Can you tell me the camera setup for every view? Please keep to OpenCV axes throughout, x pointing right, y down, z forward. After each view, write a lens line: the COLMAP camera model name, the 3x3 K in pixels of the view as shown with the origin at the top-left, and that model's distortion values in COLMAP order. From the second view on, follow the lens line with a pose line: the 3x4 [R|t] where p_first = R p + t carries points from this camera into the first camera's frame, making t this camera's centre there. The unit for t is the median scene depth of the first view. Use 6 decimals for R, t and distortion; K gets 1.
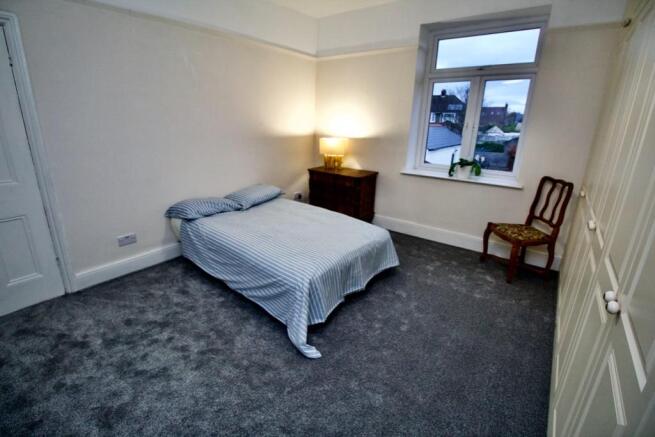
lens RADIAL K [[303.0, 0, 326.5], [0, 303.0, 218.7], [0, 0, 1]] dist [-0.008245, -0.007819]
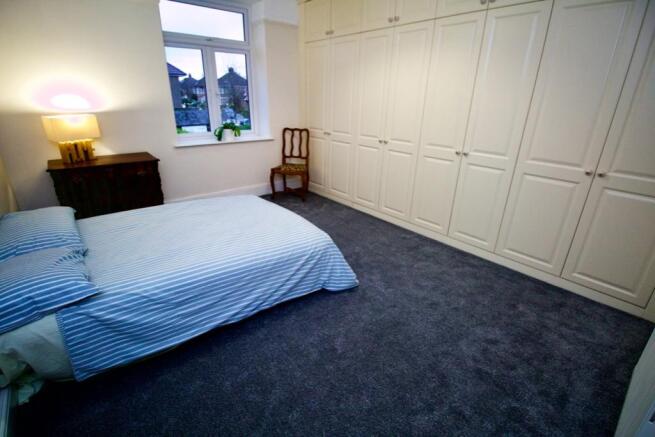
lens RADIAL K [[331.6, 0, 294.2], [0, 331.6, 226.7], [0, 0, 1]] dist [-0.019140, 0.000087]
pose [[0.220569, -0.371816, 0.901722, -0.832898], [0.289563, 0.907773, 0.303482, -0.166823], [-0.931398, 0.194166, 0.307890, 0.518332]]
